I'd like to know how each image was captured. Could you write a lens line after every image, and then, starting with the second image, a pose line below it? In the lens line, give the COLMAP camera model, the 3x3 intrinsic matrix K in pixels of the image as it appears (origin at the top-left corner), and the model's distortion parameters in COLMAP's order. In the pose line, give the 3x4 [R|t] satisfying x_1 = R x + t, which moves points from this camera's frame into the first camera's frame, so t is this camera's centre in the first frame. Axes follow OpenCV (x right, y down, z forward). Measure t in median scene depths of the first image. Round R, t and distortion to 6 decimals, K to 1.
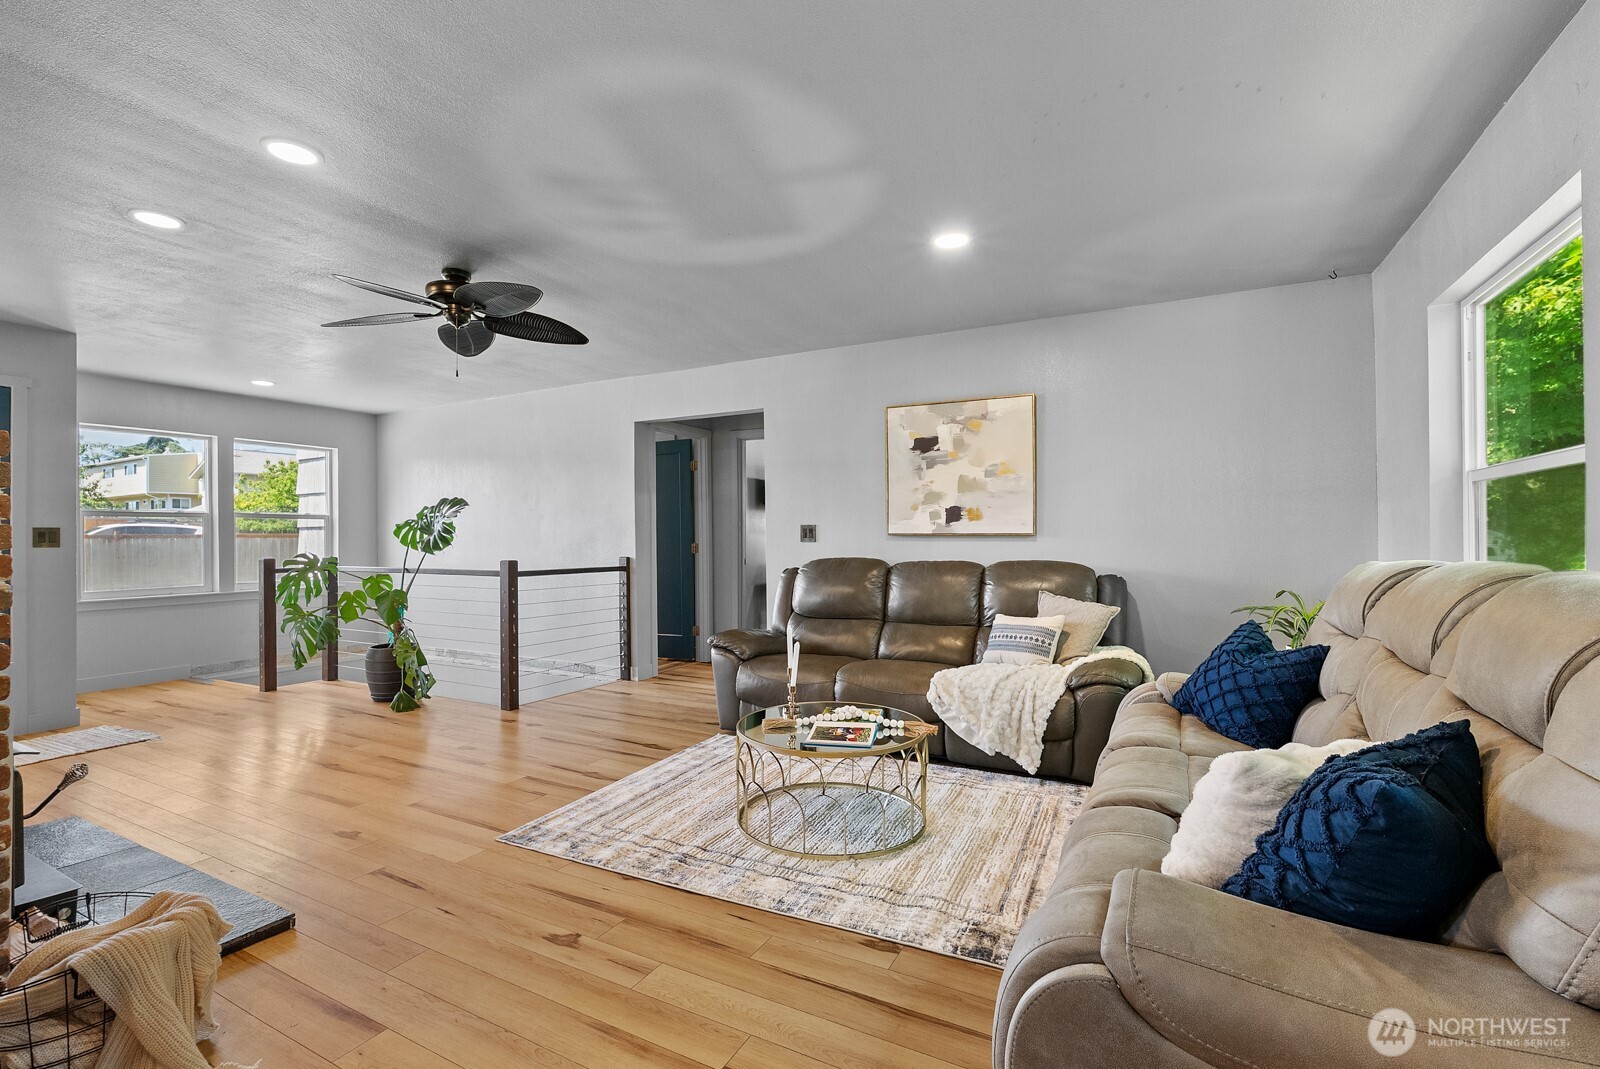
lens RADIAL K [[708.8, 0, 795.7], [0, 708.8, 535.8], [0, 0, 1]] dist [-0.008262, 0.001101]
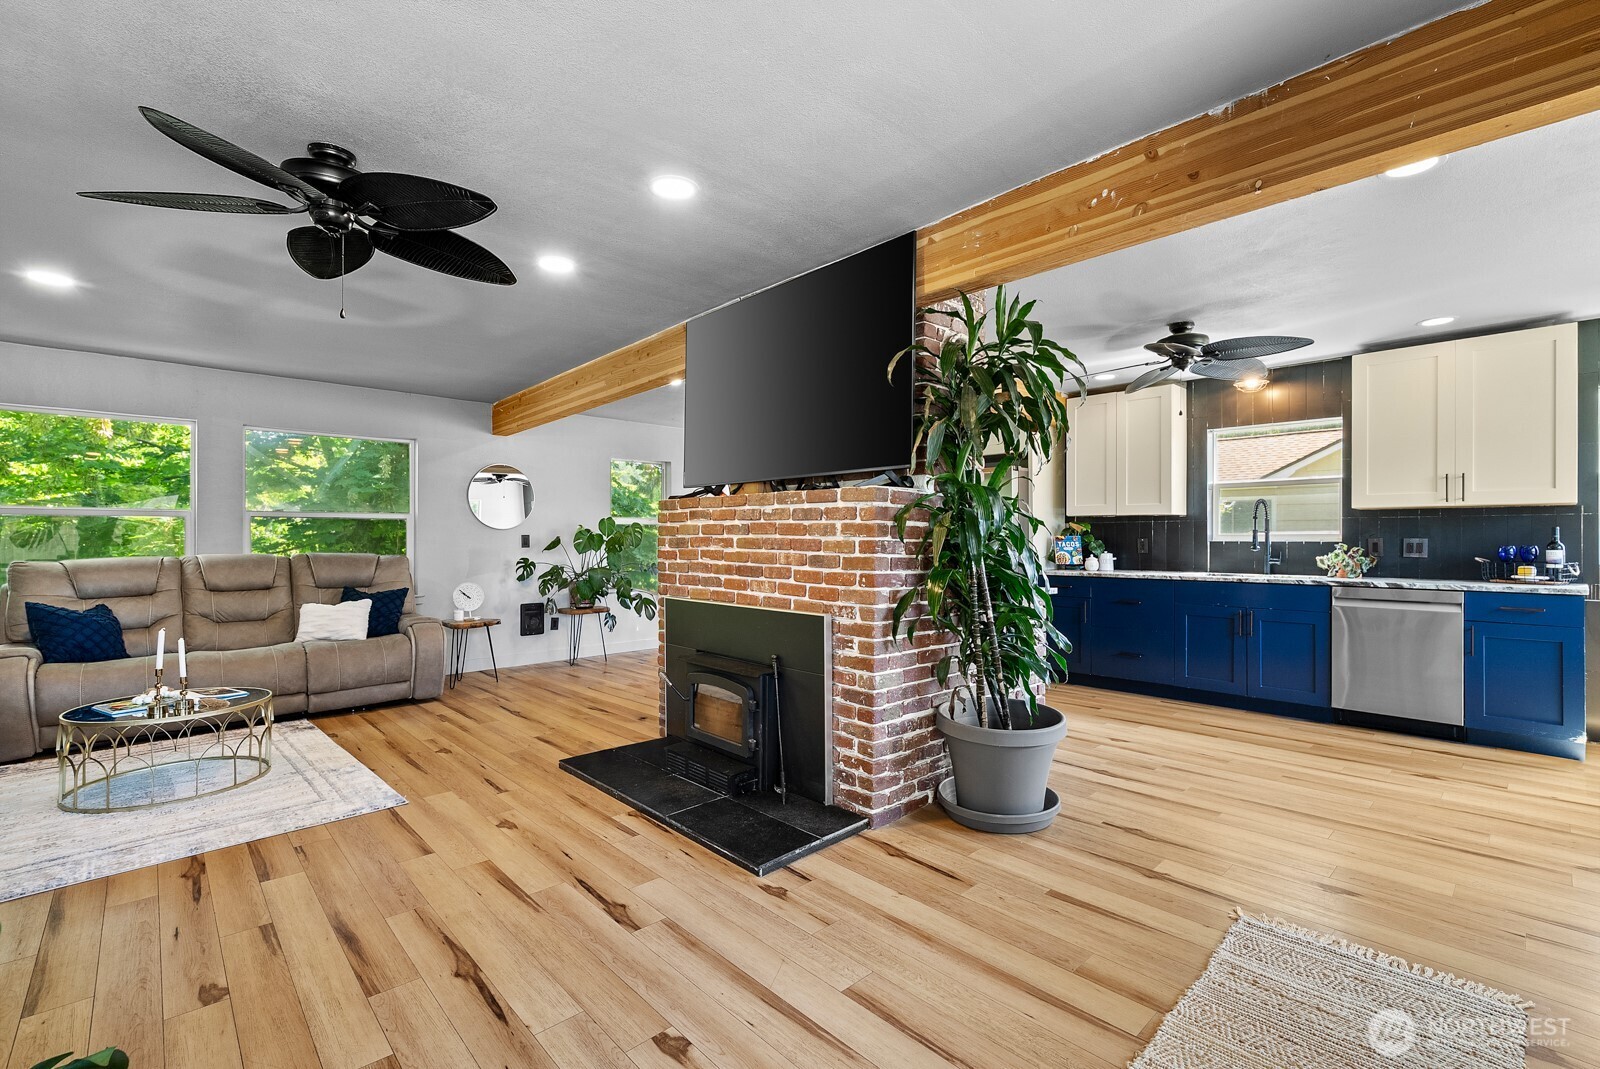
lens RADIAL K [[708.8, 0, 803.4], [0, 708.8, 539.9], [0, 0, 1]] dist [-0.008262, 0.001101]
pose [[-0.945059, 0.007703, 0.326808, -0.869152], [0.008151, 0.999967, 0.000003, -0.000084], [-0.326797, 0.002667, -0.945091, 1.149554]]
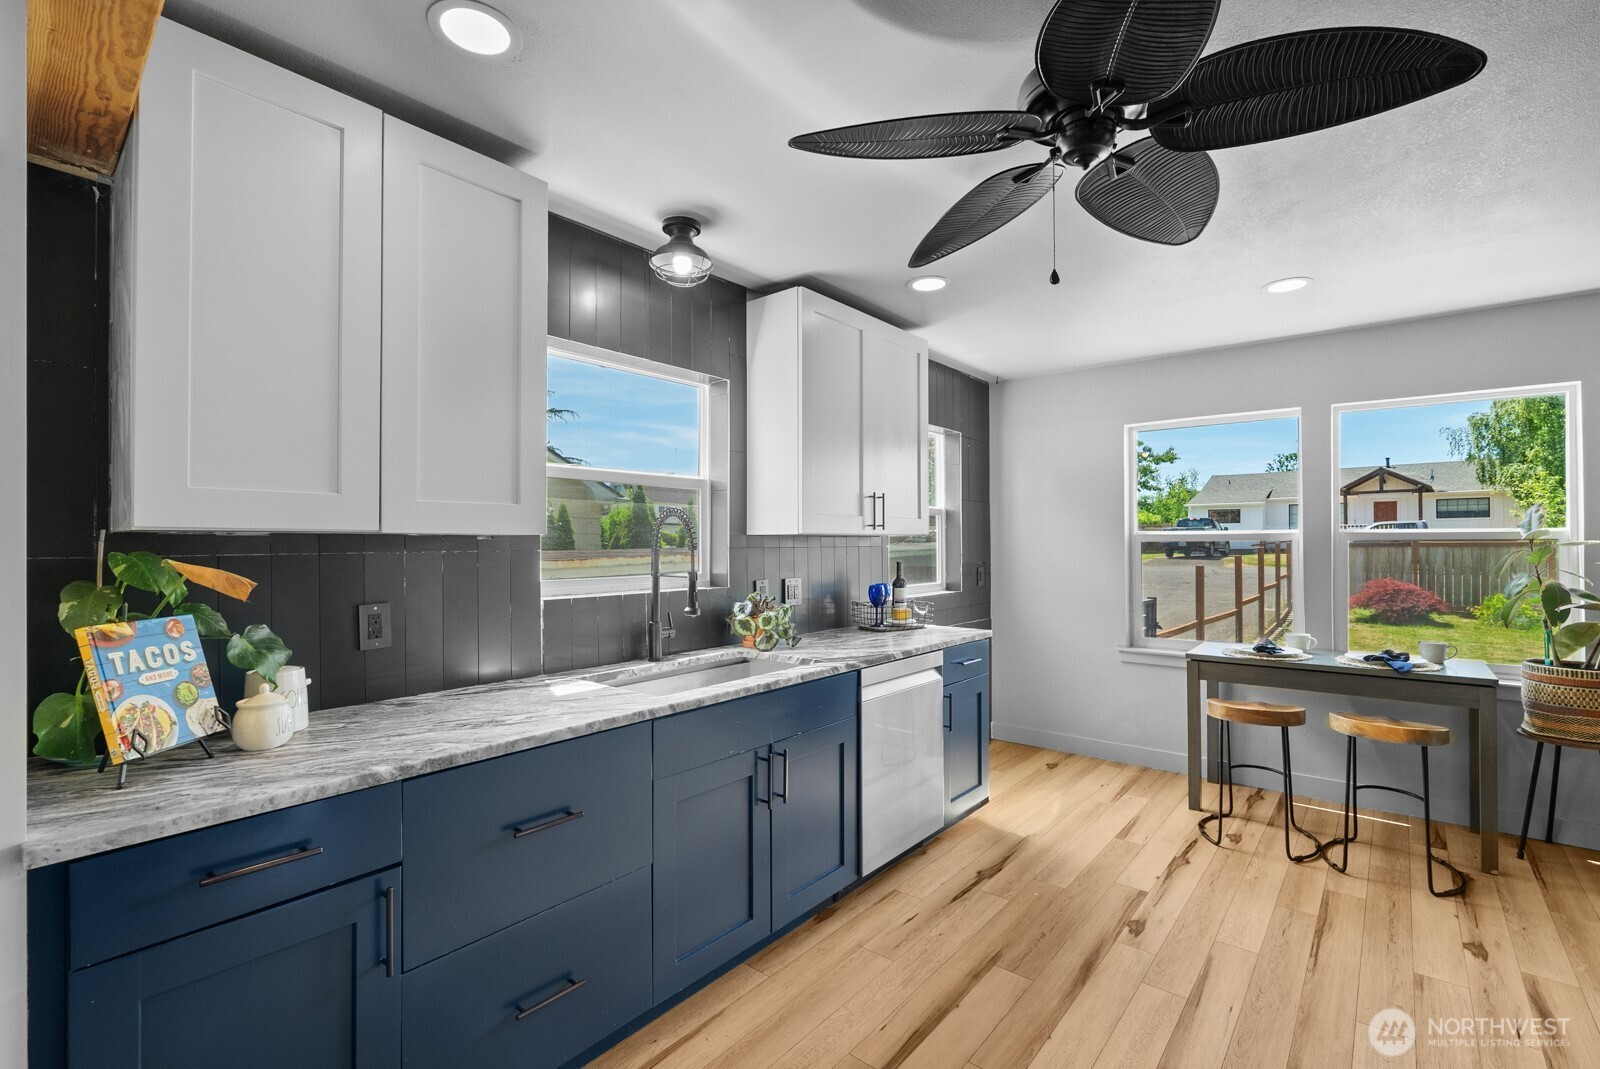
lens RADIAL K [[708.8, 0, 808.8], [0, 708.8, 532.9], [0, 0, 1]] dist [-0.008262, 0.001101]
pose [[-0.206138, -0.006665, -0.978500, -0.671555], [0.002084, 0.999972, -0.007250, -0.036426], [0.978521, -0.003534, -0.206118, 0.051654]]
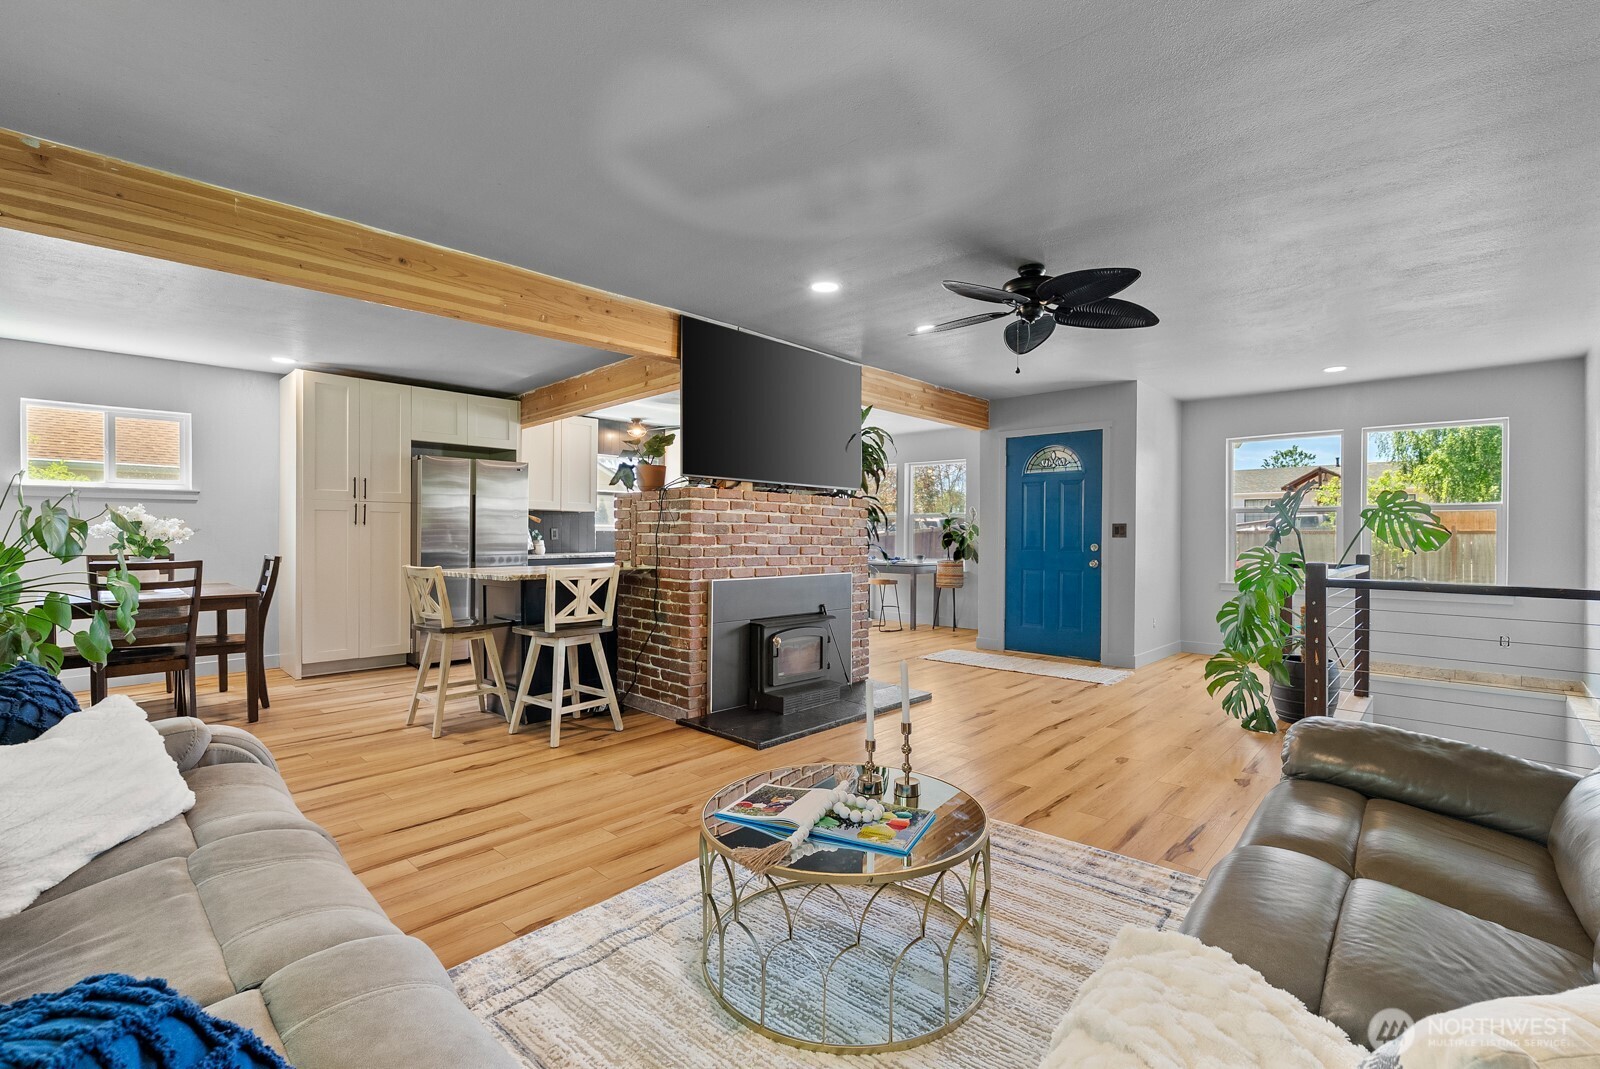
lens RADIAL K [[708.8, 0, 815.8], [0, 708.8, 533.6], [0, 0, 1]] dist [-0.008262, 0.001101]
pose [[-0.252029, 0.004329, -0.967710, 0.450735], [-0.003371, 0.999980, 0.005351, 0.002676], [0.967714, 0.004610, -0.252010, 0.740680]]
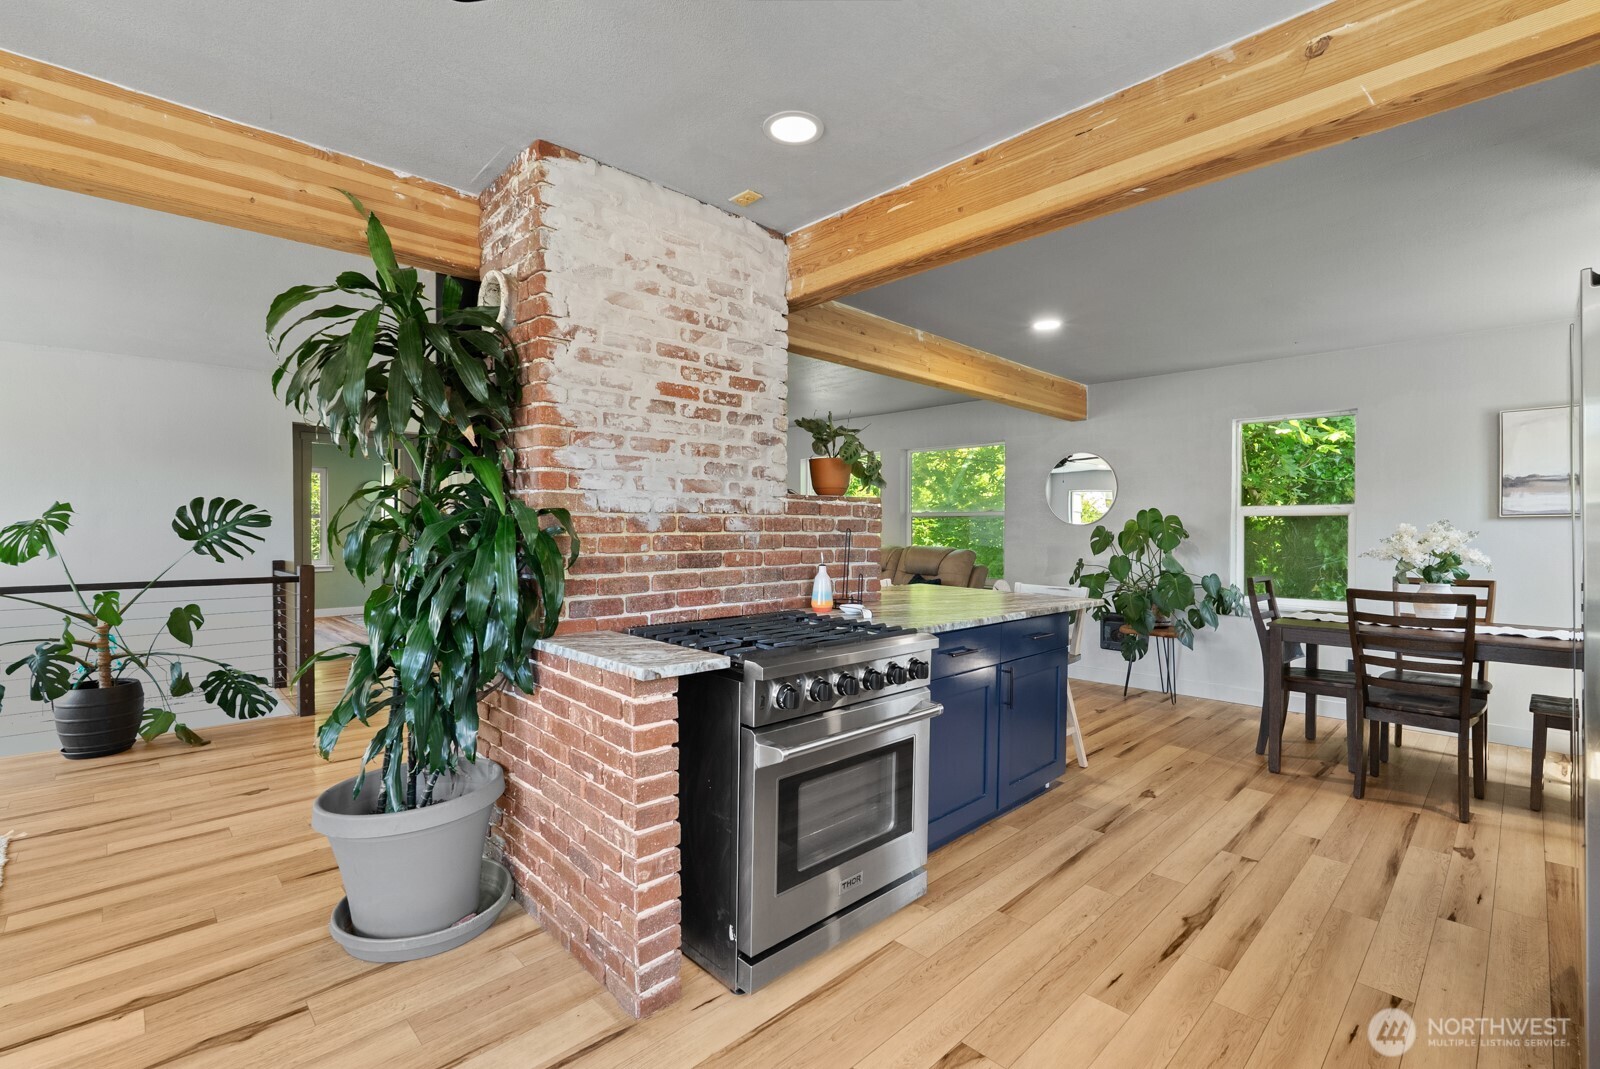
lens RADIAL K [[708.8, 0, 806.6], [0, 708.8, 532.7], [0, 0, 1]] dist [-0.008262, 0.001101]
pose [[0.304870, -0.000389, 0.952394, -1.216804], [-0.002319, 0.999997, 0.001150, -0.014031], [-0.952391, -0.002559, 0.304868, 0.037556]]
